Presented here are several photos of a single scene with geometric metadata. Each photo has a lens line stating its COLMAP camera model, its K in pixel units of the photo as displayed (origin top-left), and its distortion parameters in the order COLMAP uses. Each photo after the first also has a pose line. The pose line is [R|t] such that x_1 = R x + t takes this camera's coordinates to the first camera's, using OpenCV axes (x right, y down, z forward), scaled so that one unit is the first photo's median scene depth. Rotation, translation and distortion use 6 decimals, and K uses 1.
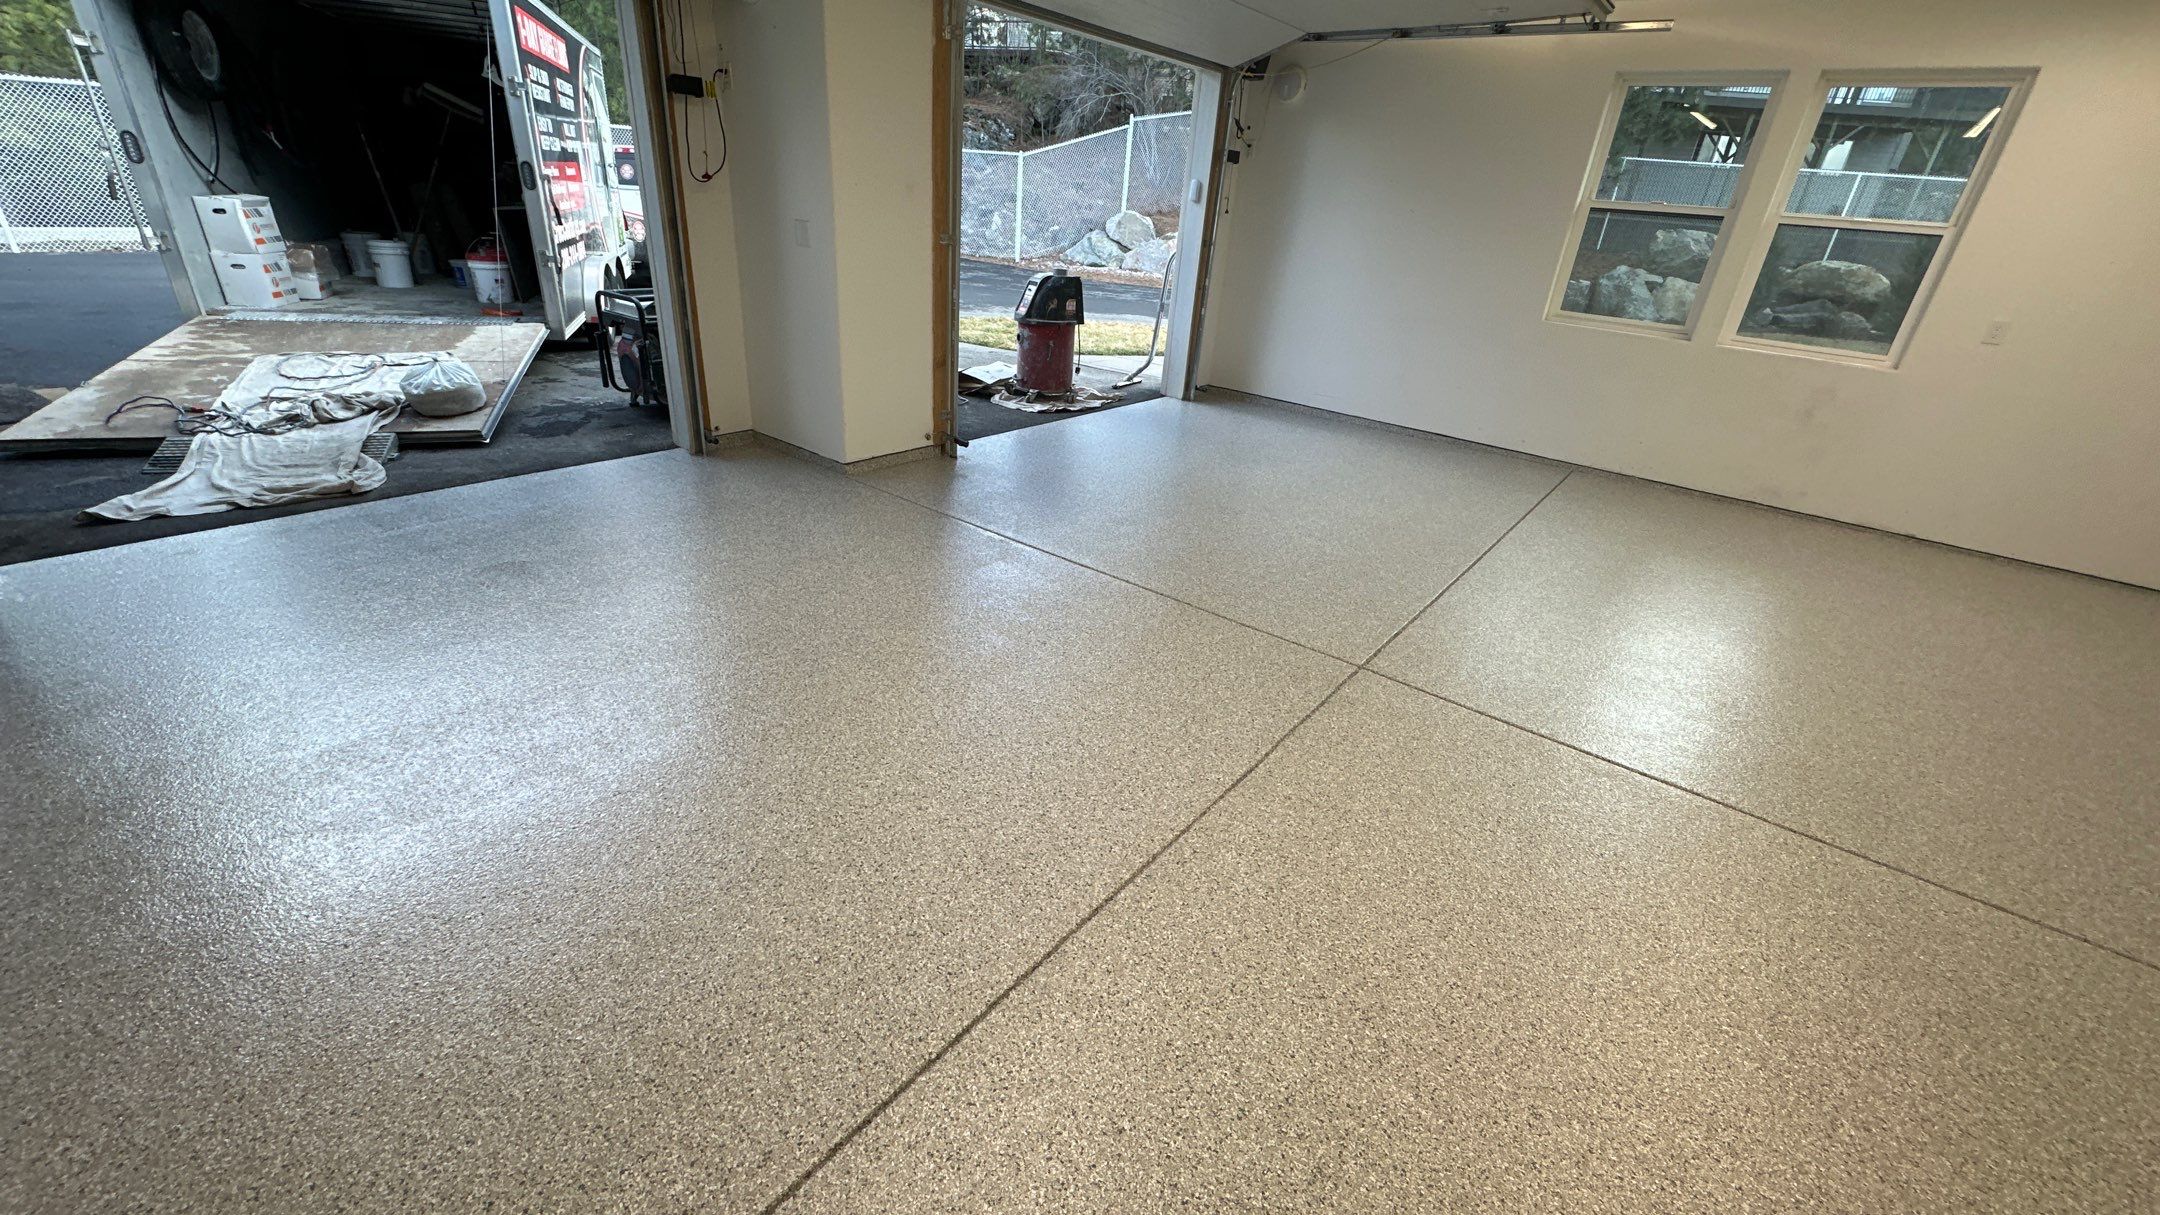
lens RADIAL K [[862.6, 0, 1080.0], [0, 862.6, 607.5], [0, 0, 1]] dist [-0.002887, 0.000868]
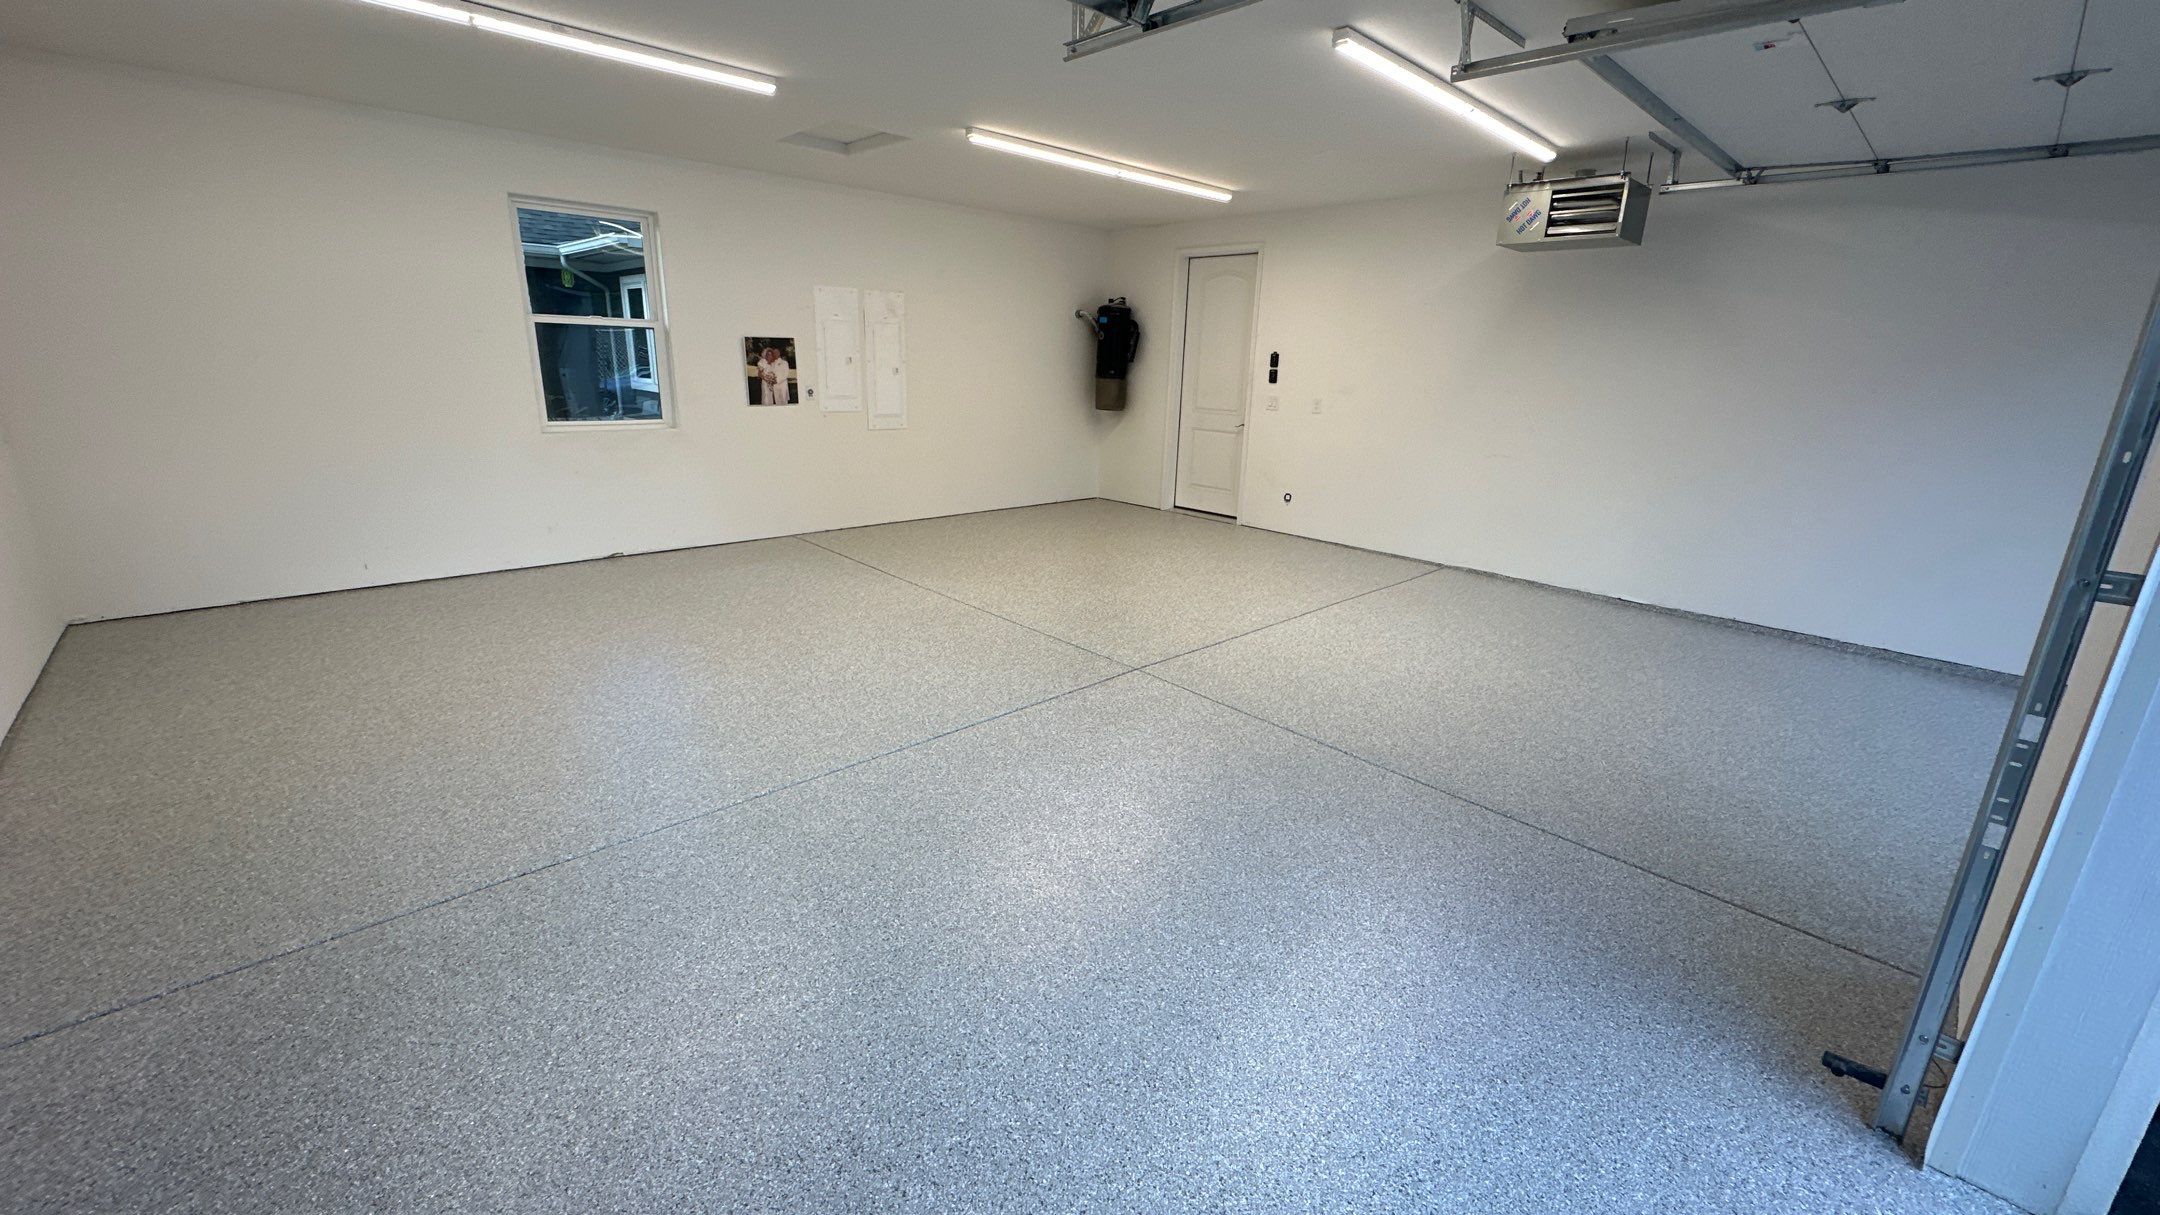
lens RADIAL K [[862.6, 0, 1080.0], [0, 862.6, 607.5], [0, 0, 1]] dist [-0.002887, 0.000868]
pose [[-0.986573, -0.134798, 0.092218, 0.186874], [-0.037205, 0.735280, 0.676742, -0.588940], [-0.159029, 0.664224, -0.730422, 1.226170]]
